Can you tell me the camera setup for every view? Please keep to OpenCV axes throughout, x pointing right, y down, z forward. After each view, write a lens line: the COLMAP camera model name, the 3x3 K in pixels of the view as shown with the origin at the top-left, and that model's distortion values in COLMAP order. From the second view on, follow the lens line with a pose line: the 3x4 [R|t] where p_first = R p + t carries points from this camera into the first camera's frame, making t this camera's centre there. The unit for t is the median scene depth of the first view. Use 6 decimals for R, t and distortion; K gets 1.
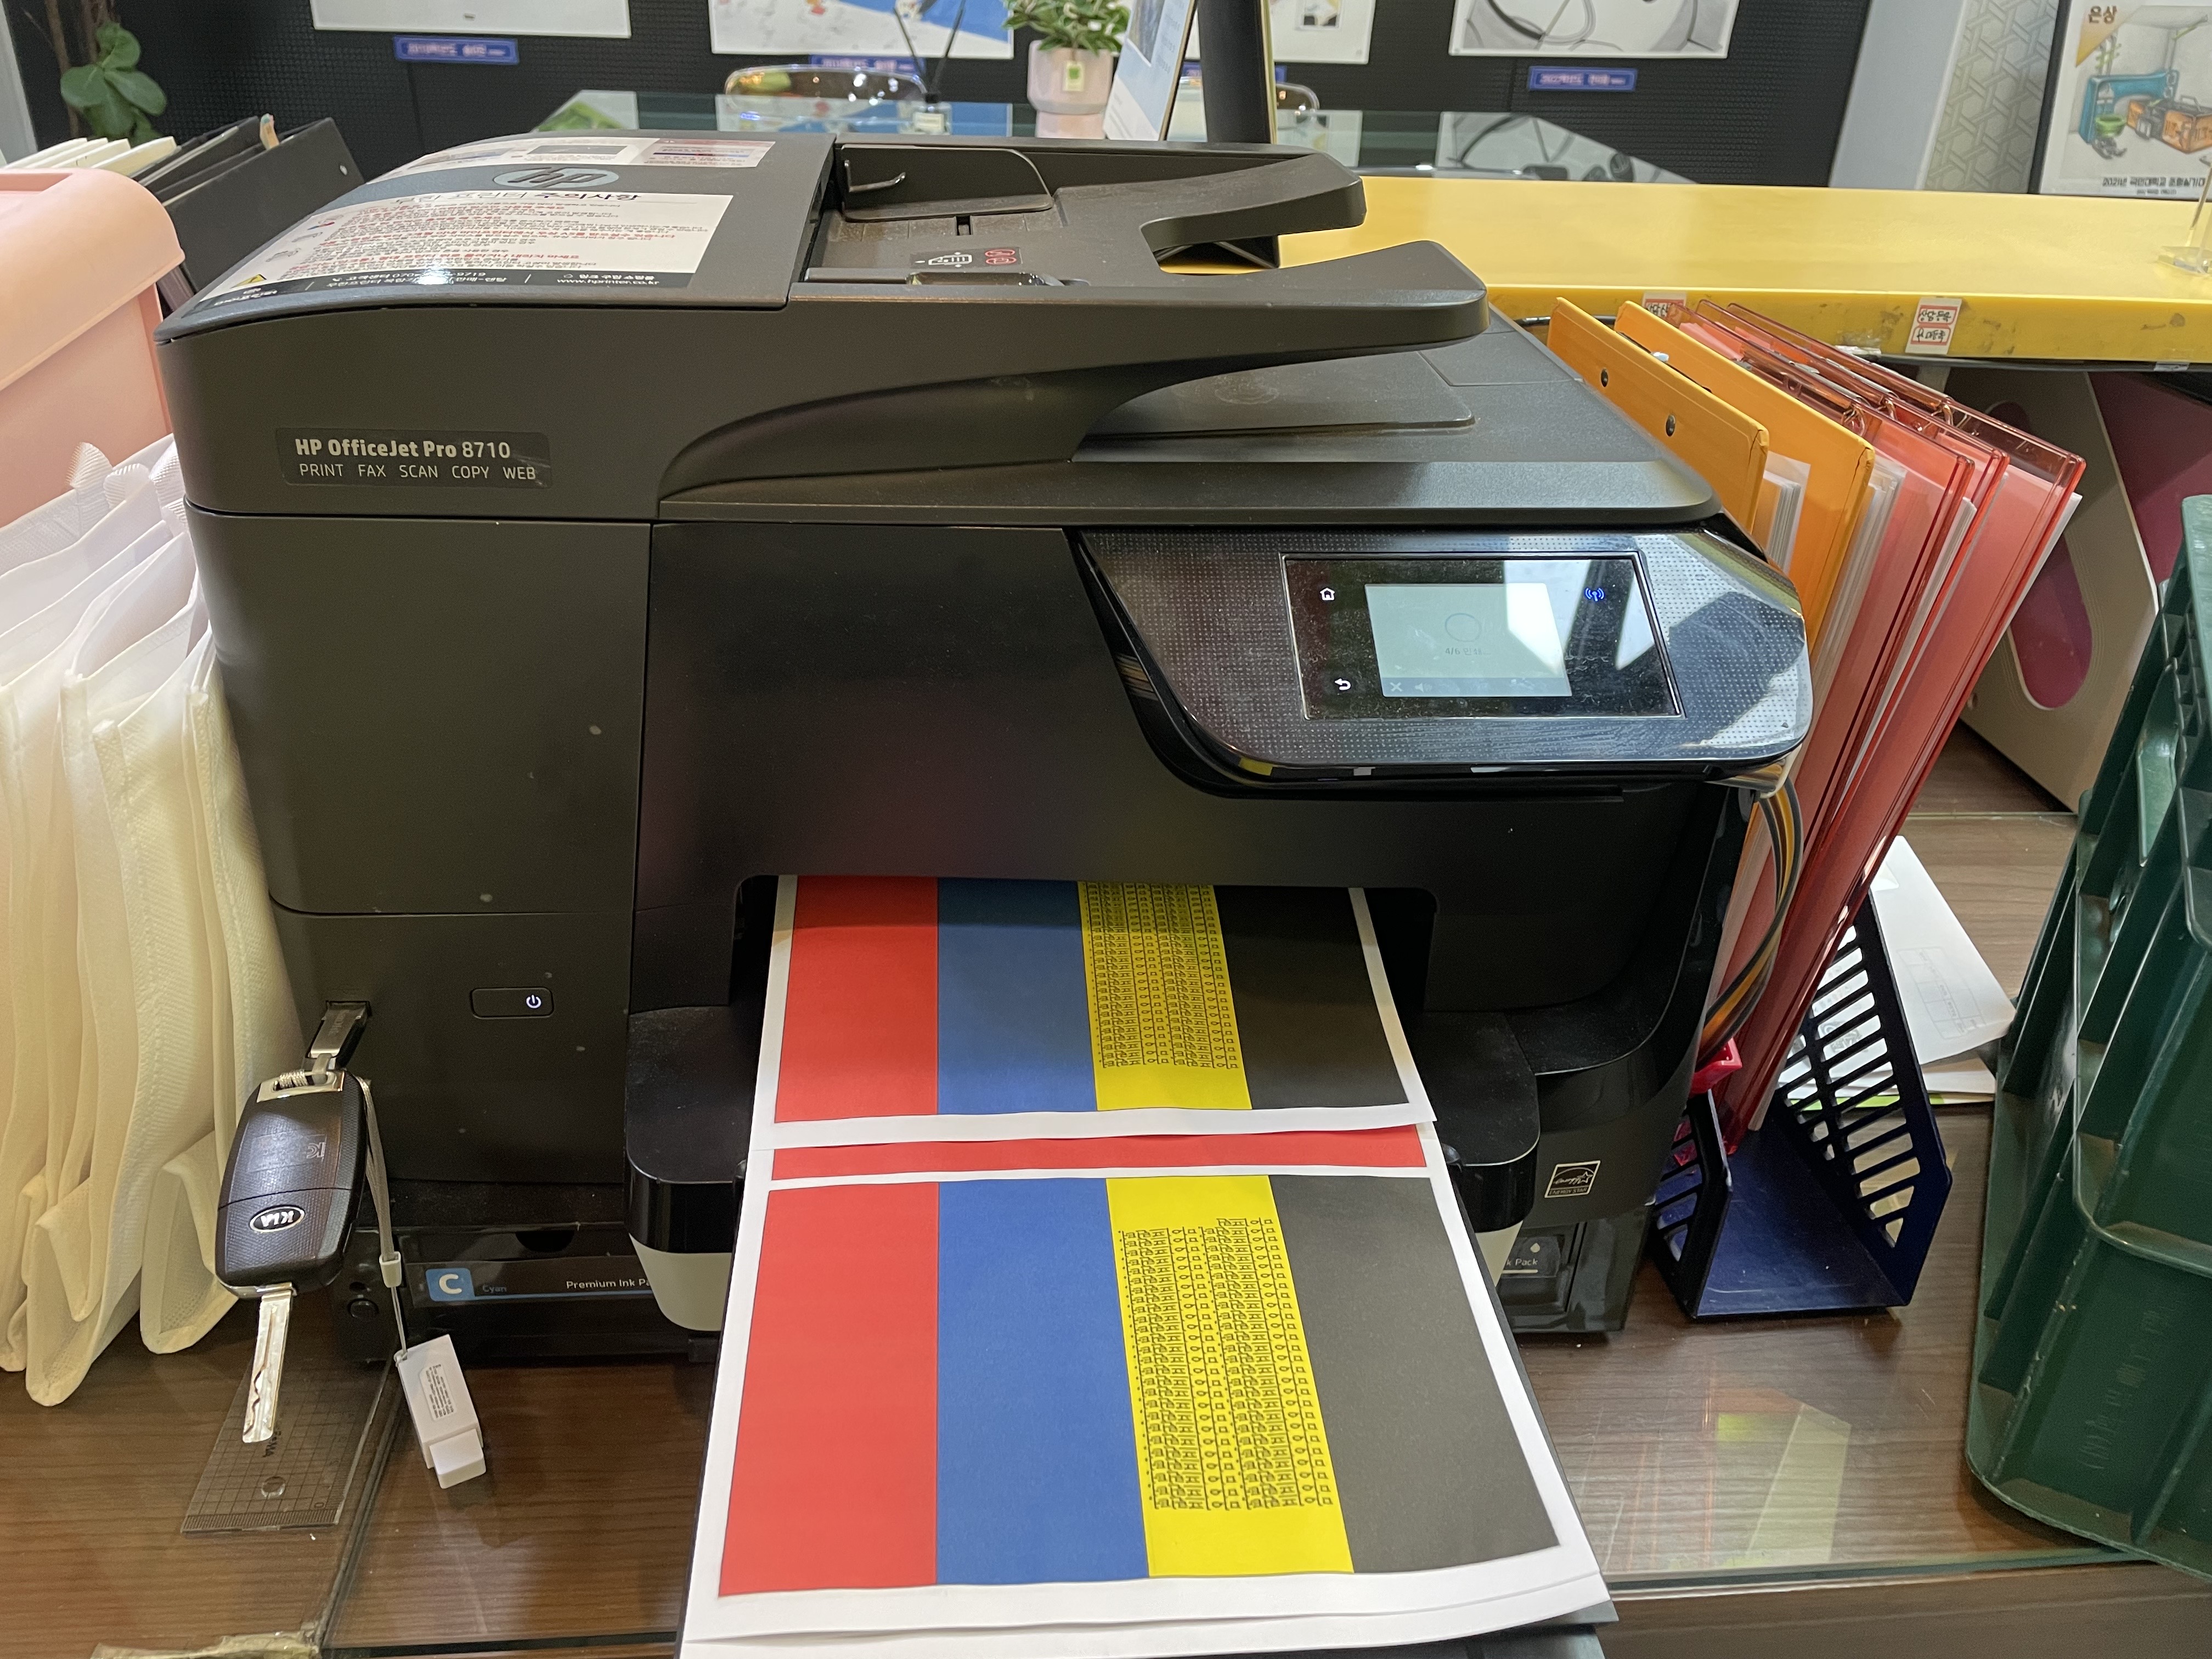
lens RADIAL K [[1679.2, 0, 1106.0], [0, 1679.2, 829.5], [0, 0, 1]] dist [0.075171, -0.108269]
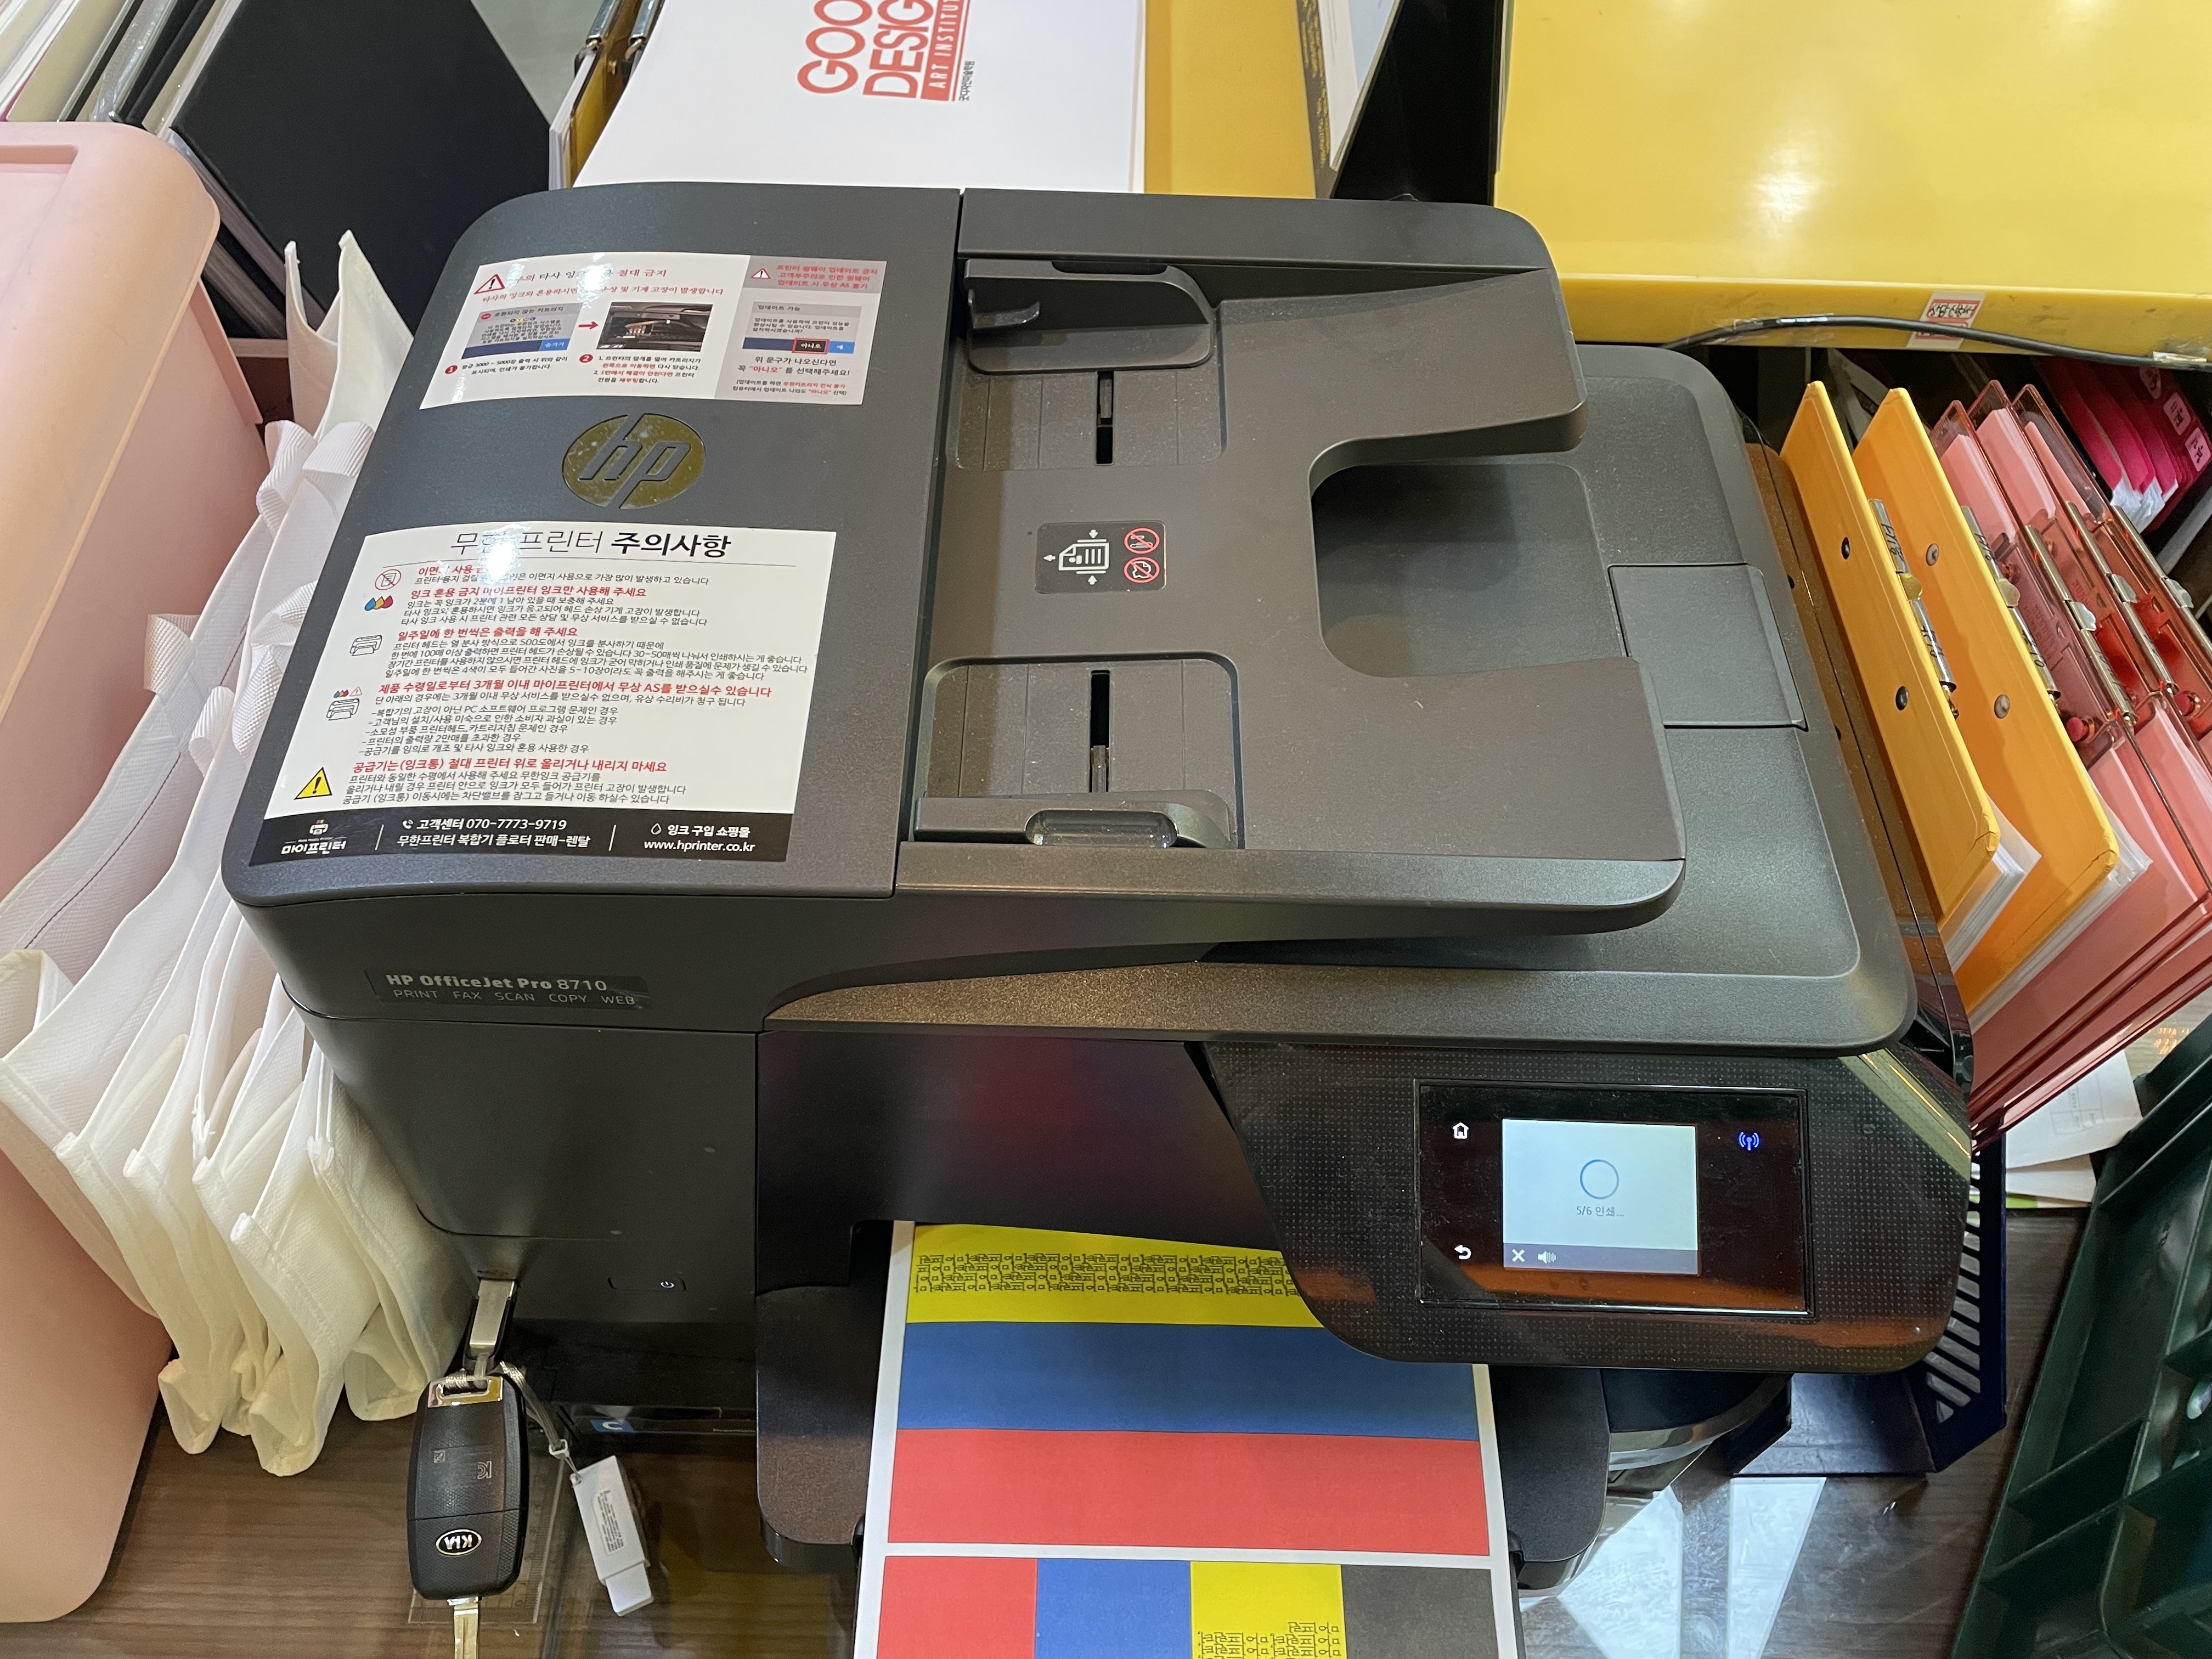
lens RADIAL K [[1669.5, 0, 1118.6], [0, 1669.5, 832.6], [0, 0, 1]] dist [0.076277, -0.107140]
pose [[0.995683, 0.072992, -0.057334, -0.017006], [-0.043536, 0.912815, 0.406047, -0.638113], [0.081973, -0.401798, 0.912052, 0.183209]]
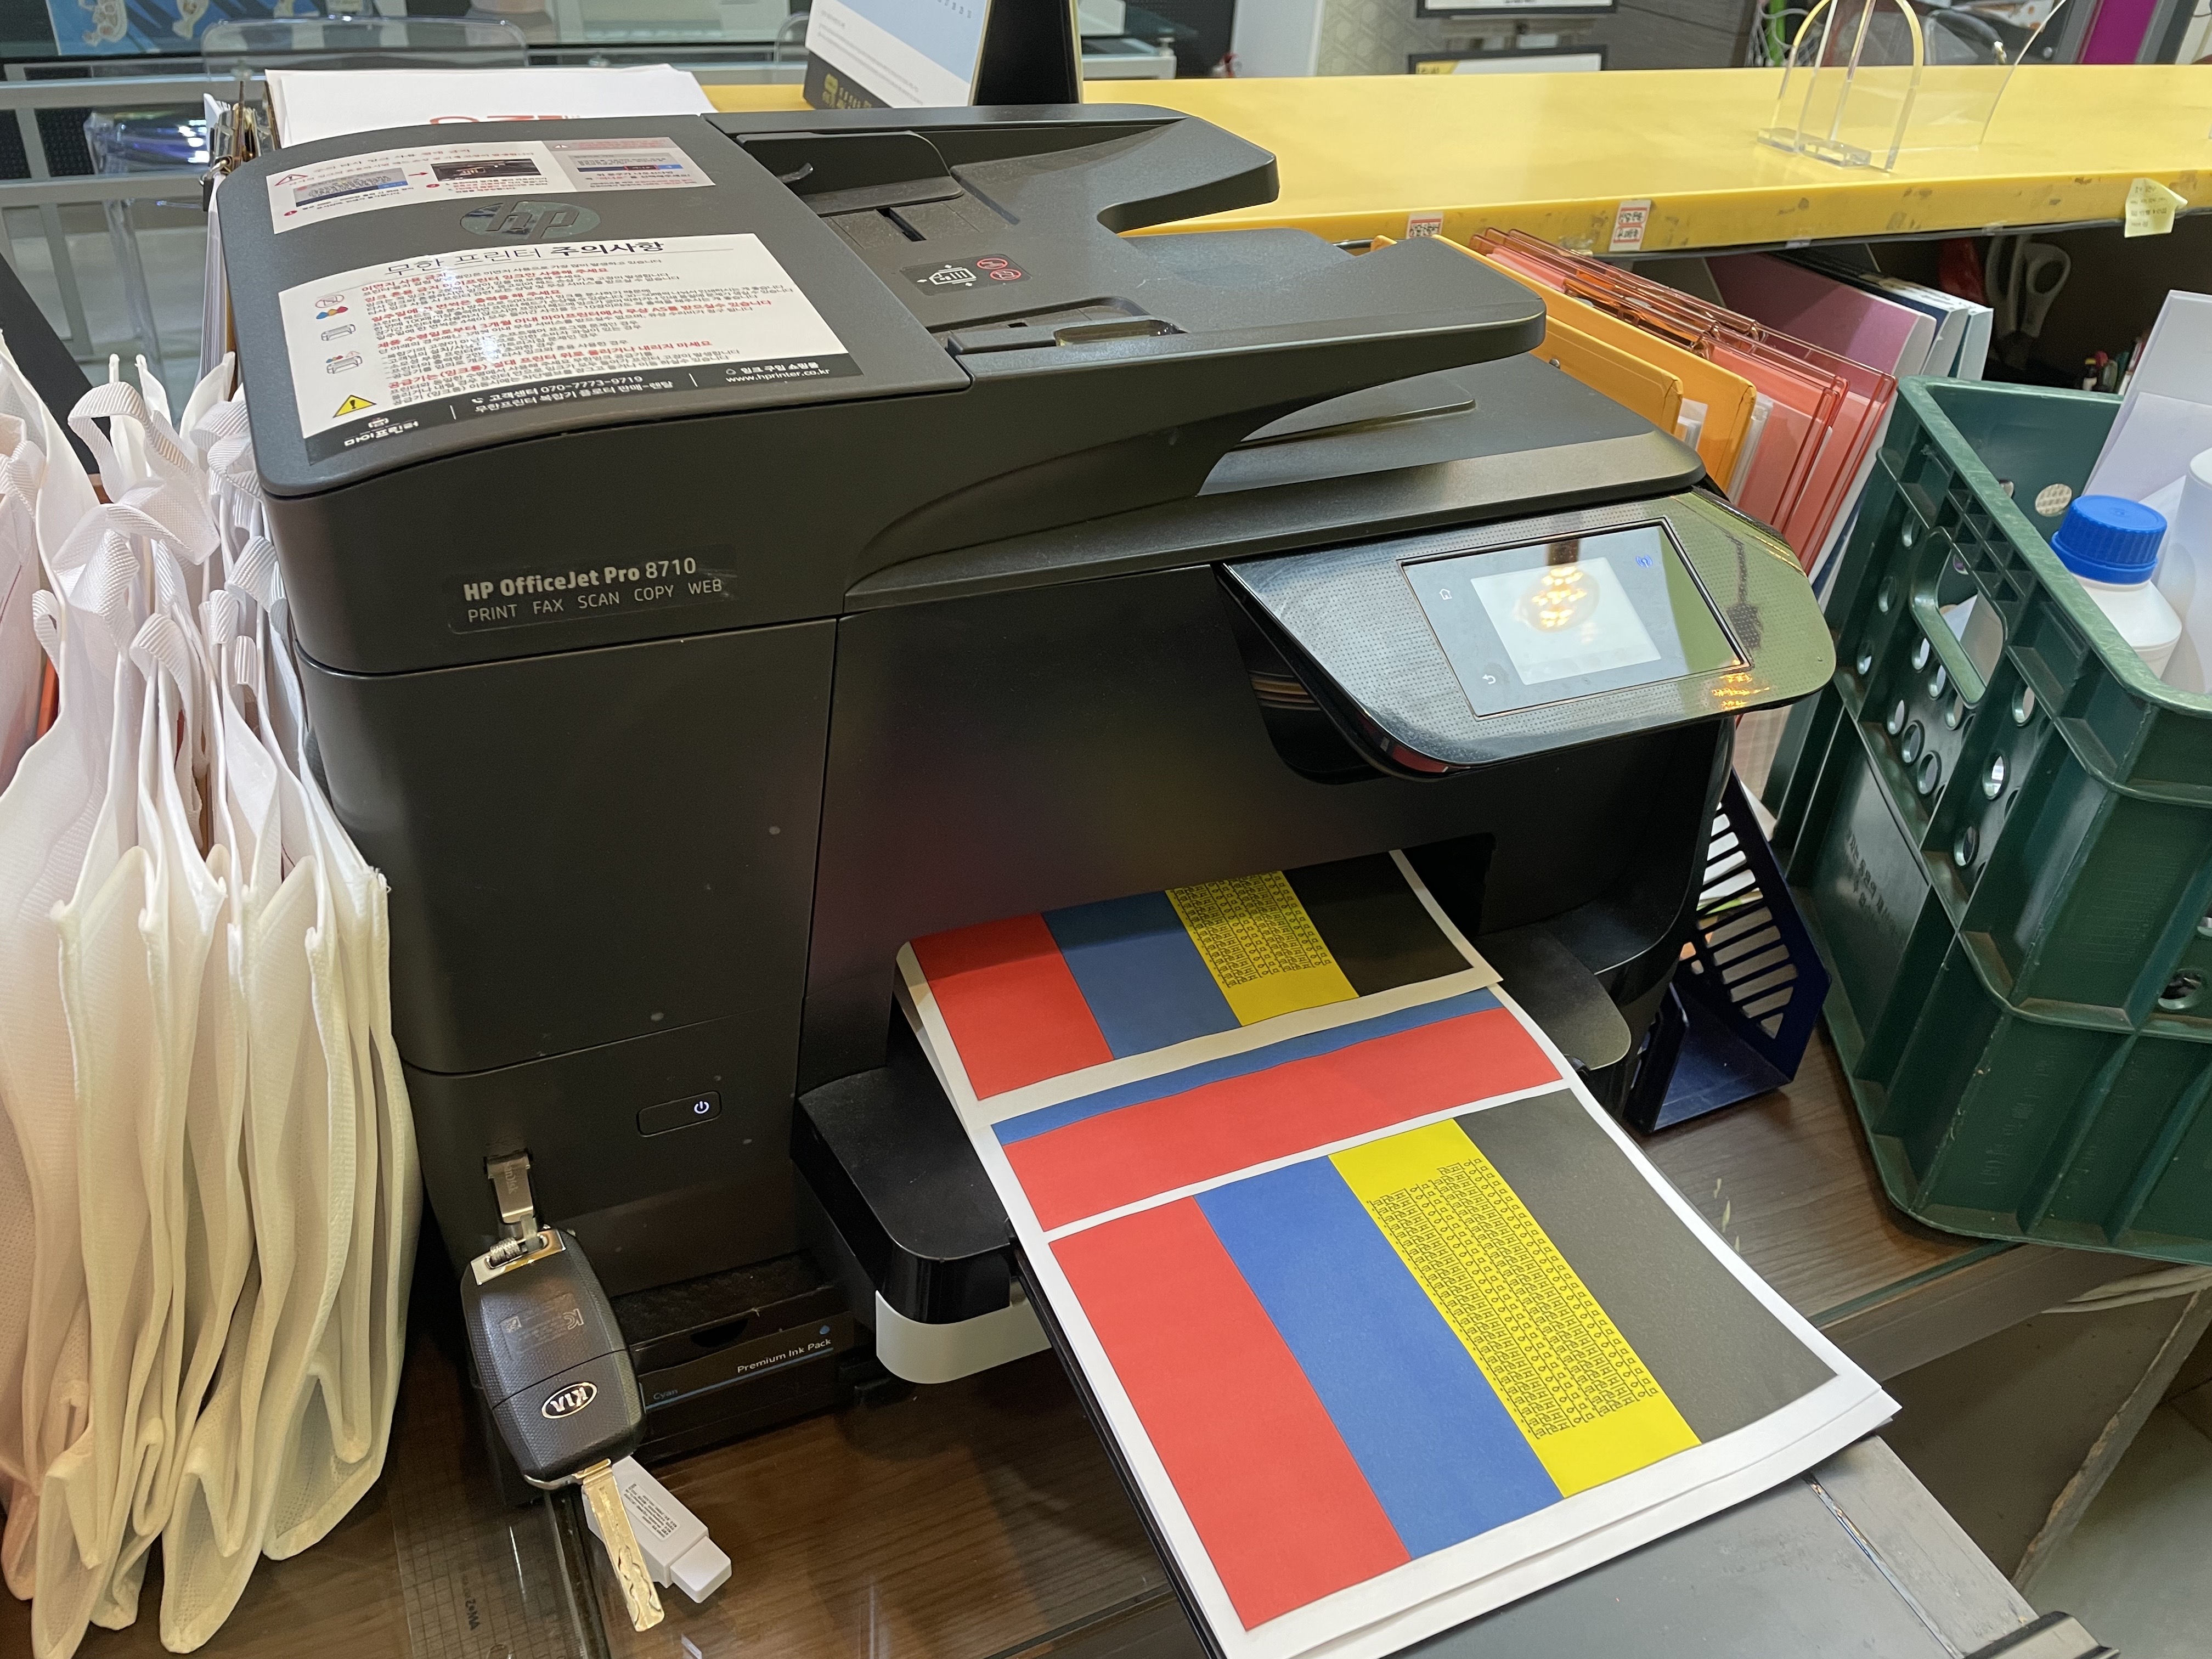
lens RADIAL K [[1669.5, 0, 1118.6], [0, 1669.5, 832.6], [0, 0, 1]] dist [0.076277, -0.107140]
pose [[0.937001, -0.174485, 0.302628, -0.402821], [0.142642, 0.981915, 0.124487, -0.146882], [-0.318876, -0.073477, 0.944944, 0.030388]]
